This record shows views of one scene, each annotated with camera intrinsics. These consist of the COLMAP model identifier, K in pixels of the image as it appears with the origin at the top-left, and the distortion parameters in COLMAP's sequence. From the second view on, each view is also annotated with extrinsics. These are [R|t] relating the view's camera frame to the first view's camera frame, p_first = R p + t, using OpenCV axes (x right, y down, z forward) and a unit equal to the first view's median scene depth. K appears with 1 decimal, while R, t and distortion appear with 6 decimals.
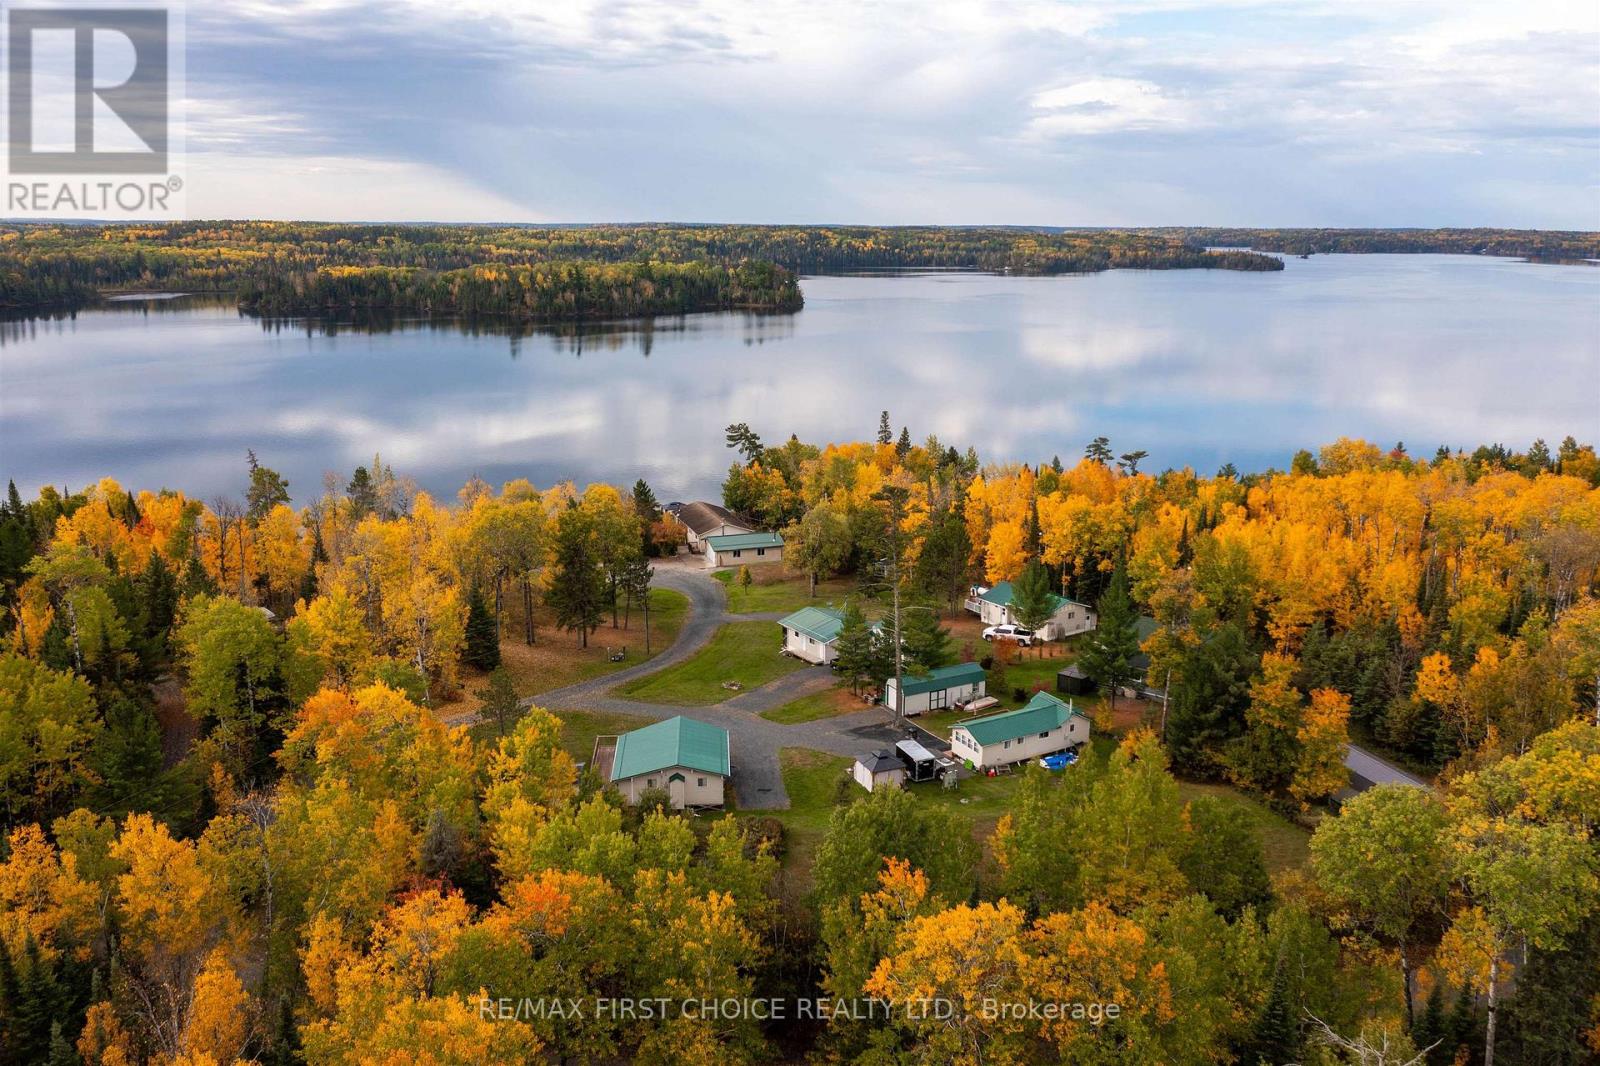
lens RADIAL K [[1255.2, 0, 793.7], [0, 1255.2, 536.9], [0, 0, 1]] dist [-0.030978, 0.048313]
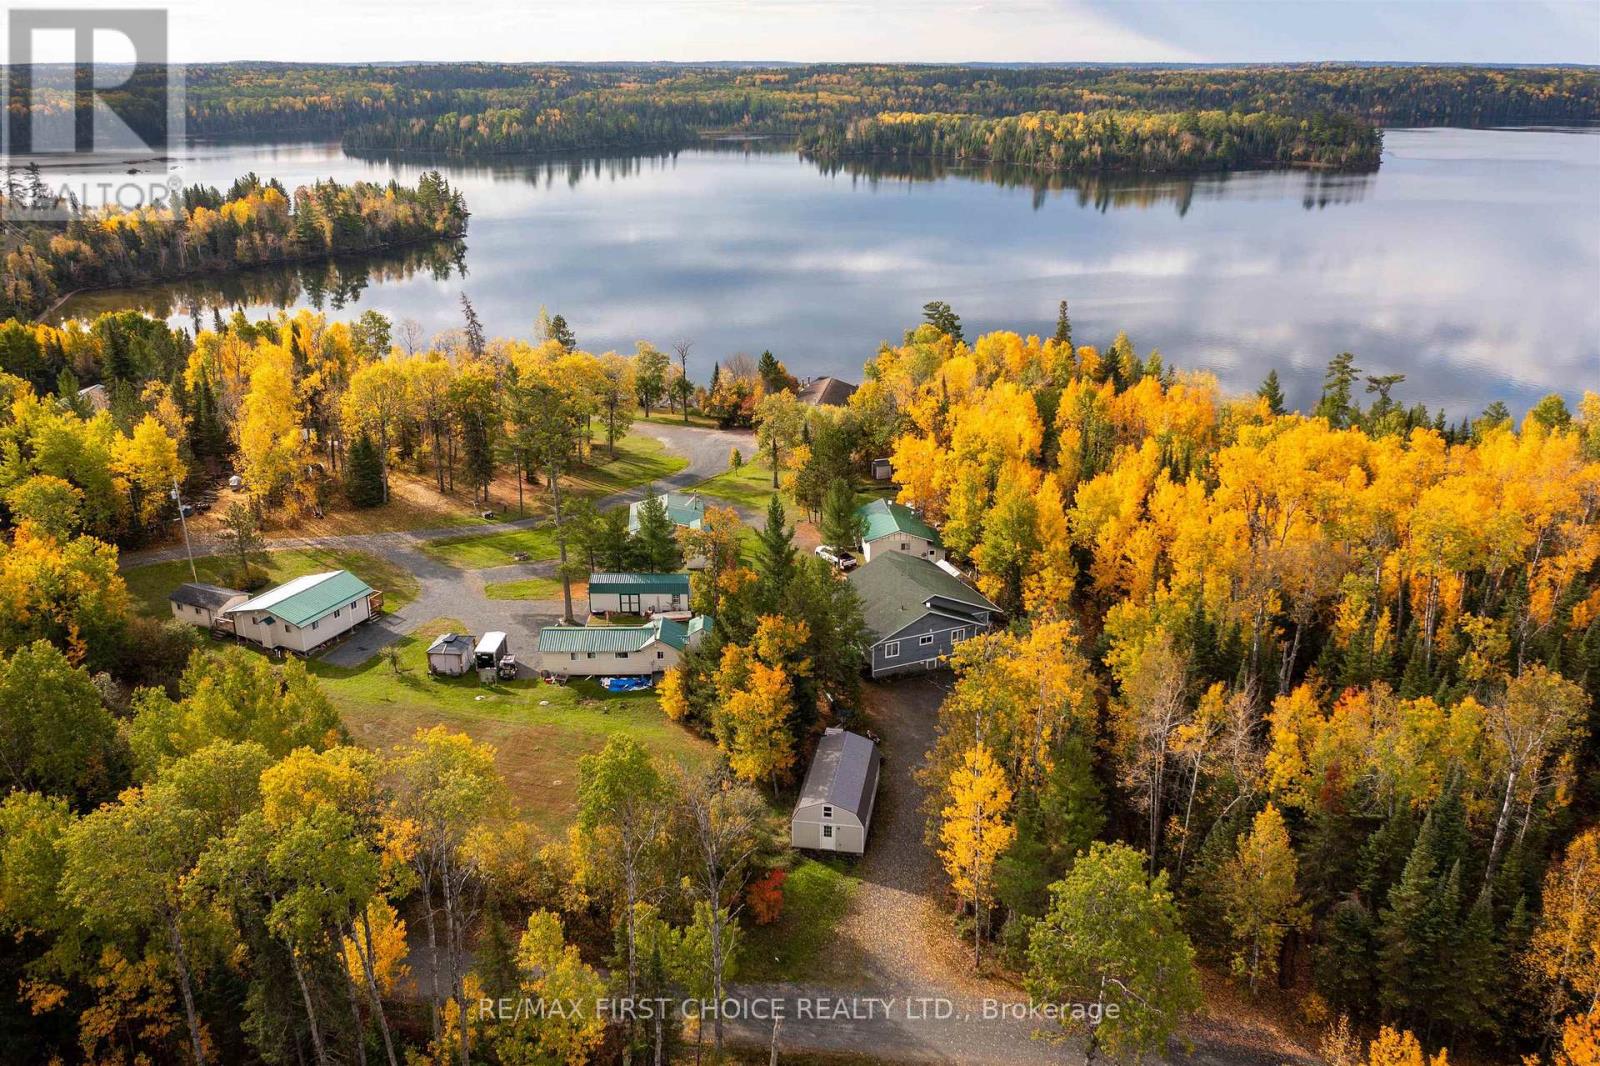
lens RADIAL K [[1262.4, 0, 795.5], [0, 1262.4, 537.1], [0, 0, 1]] dist [-0.022463, 0.033495]
pose [[0.876307, 0.162044, -0.453682, 0.094181], [-0.108927, 0.983990, 0.141059, -0.010780], [0.469277, -0.074193, 0.879929, 0.025904]]
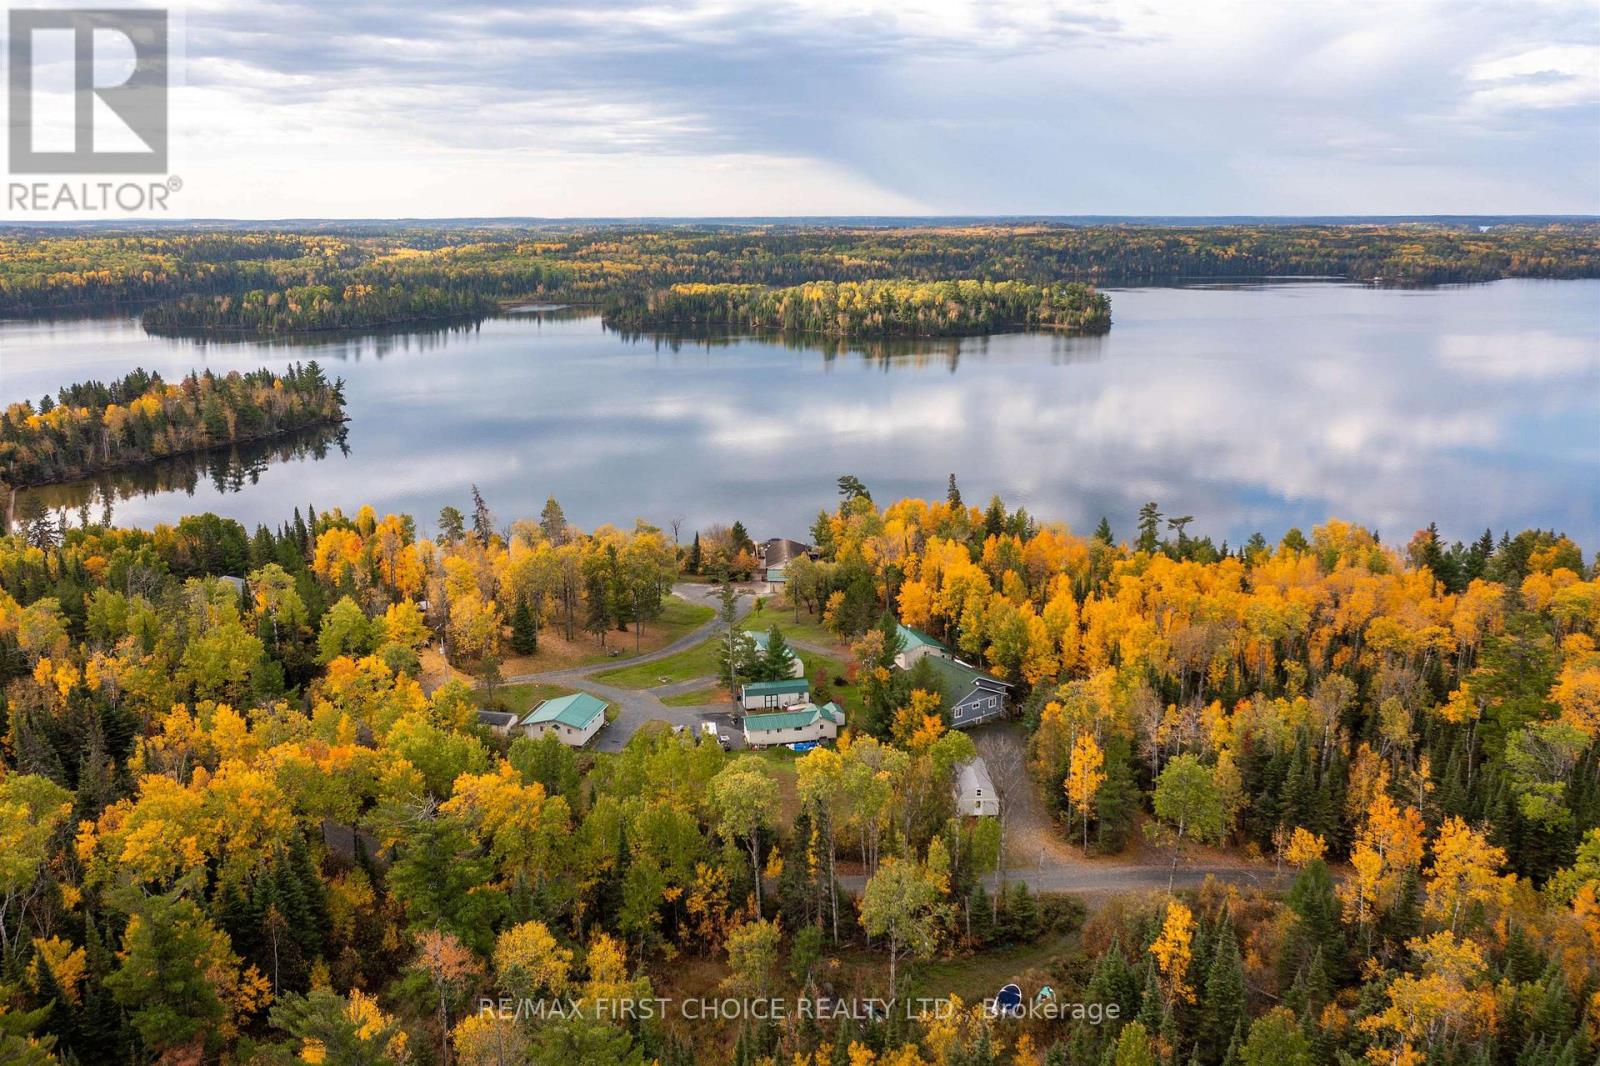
lens RADIAL K [[1272.7, 0, 793.3], [0, 1272.7, 537.3], [0, 0, 1]] dist [-0.040463, 0.069803]
pose [[0.953167, 0.063631, -0.295676, 0.081040], [-0.062152, 0.997963, 0.014407, -0.012724], [0.295991, 0.004644, 0.955179, -0.063825]]
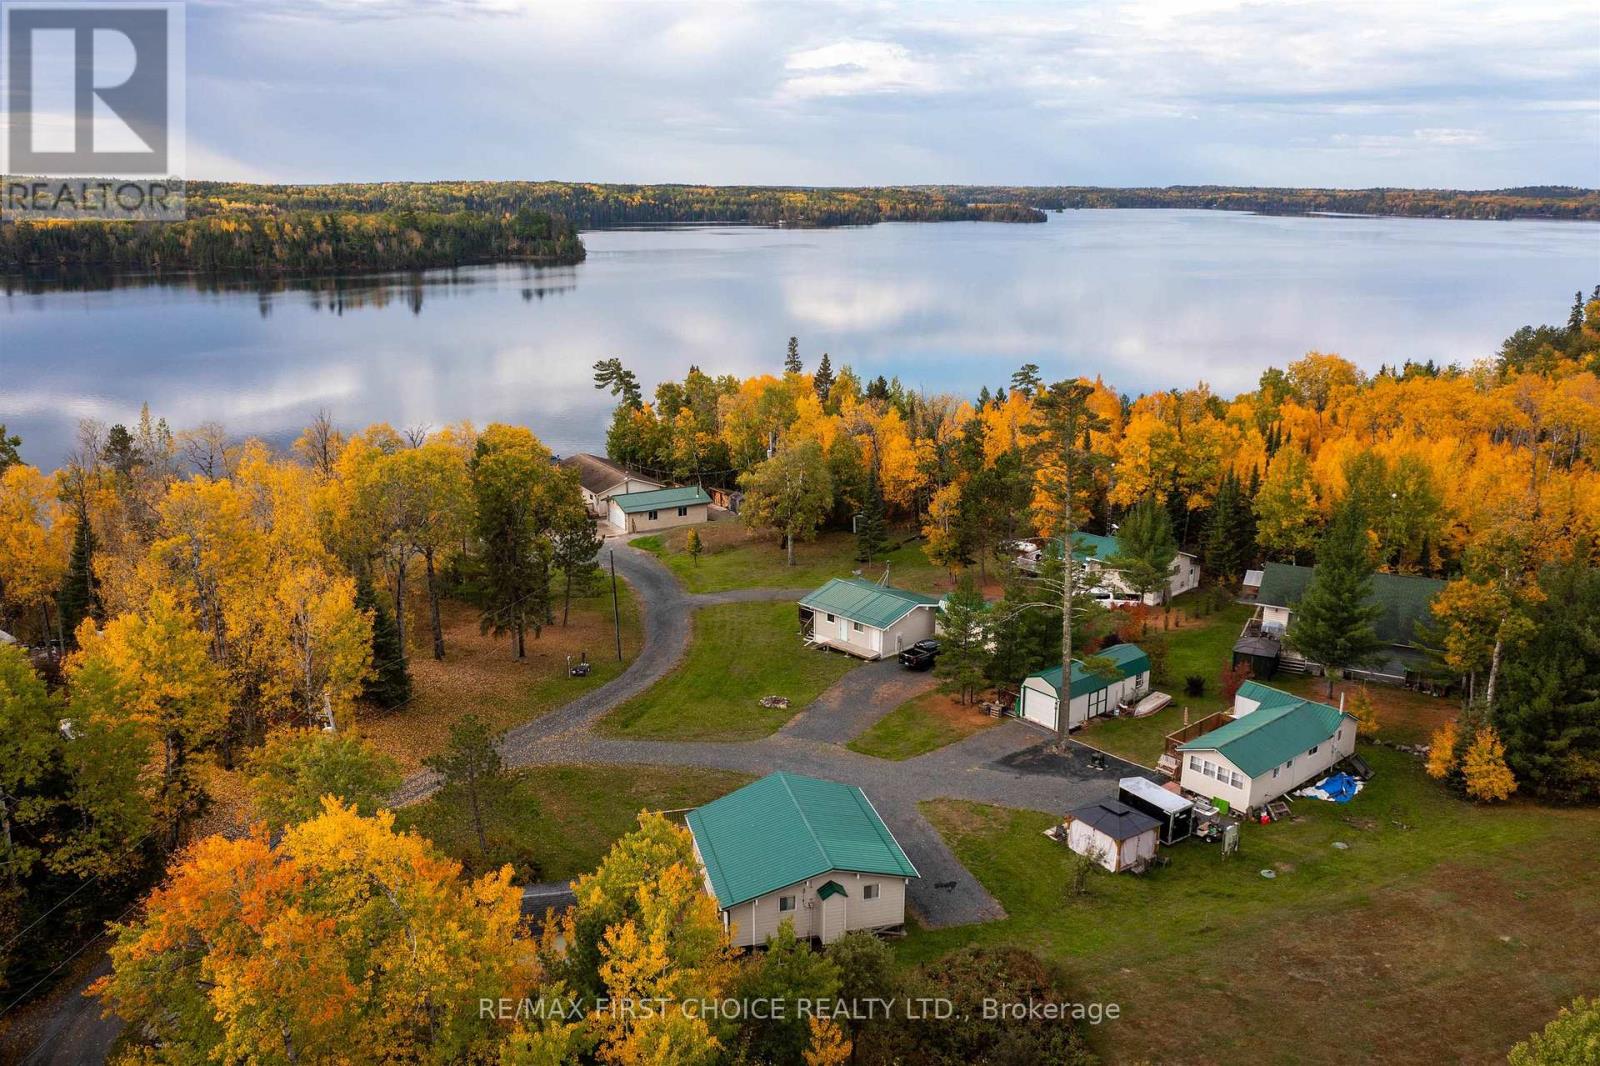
lens RADIAL K [[1255.2, 0, 793.7], [0, 1255.2, 536.9], [0, 0, 1]] dist [-0.030978, 0.048313]
pose [[0.981568, -0.052244, 0.183833, -0.023534], [0.047111, 0.998371, 0.032182, 0.001316], [-0.185215, -0.022929, 0.982430, 0.050423]]
